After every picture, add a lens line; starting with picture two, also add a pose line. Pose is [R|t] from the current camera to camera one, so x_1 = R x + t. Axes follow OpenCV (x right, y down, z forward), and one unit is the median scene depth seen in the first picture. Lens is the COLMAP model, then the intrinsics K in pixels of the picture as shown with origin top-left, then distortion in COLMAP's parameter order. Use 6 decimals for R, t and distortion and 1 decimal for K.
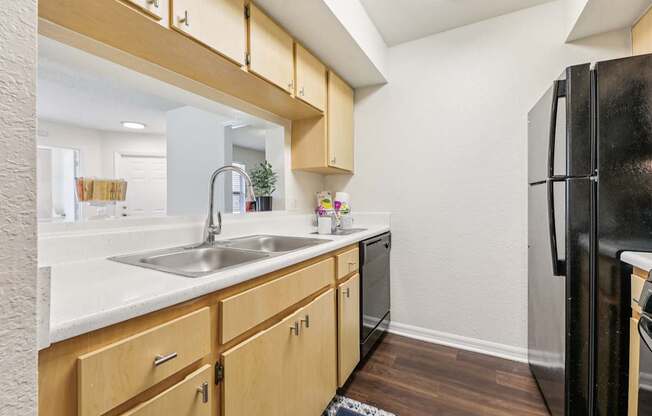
lens RADIAL K [[277.1, 0, 320.8], [0, 277.1, 203.0], [0, 0, 1]] dist [-0.003971, -0.001996]
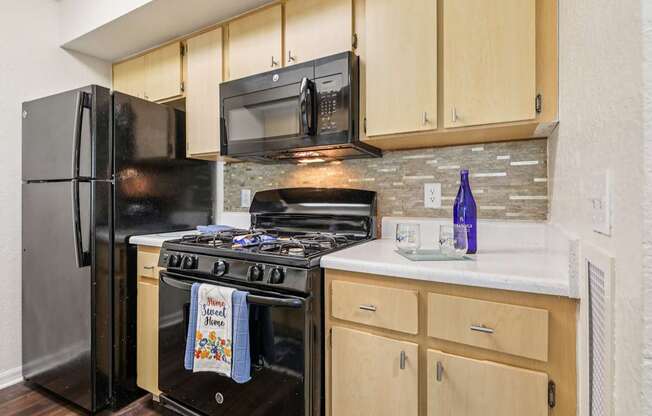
lens RADIAL K [[310.4, 0, 324.6], [0, 310.4, 197.6], [0, 0, 1]] dist [0.005084, 0.000118]
pose [[-0.012305, 0.014959, 0.999812, -0.353571], [0.004560, 0.999879, -0.014904, 0.007051], [-0.999914, 0.004376, -0.012372, 0.037336]]
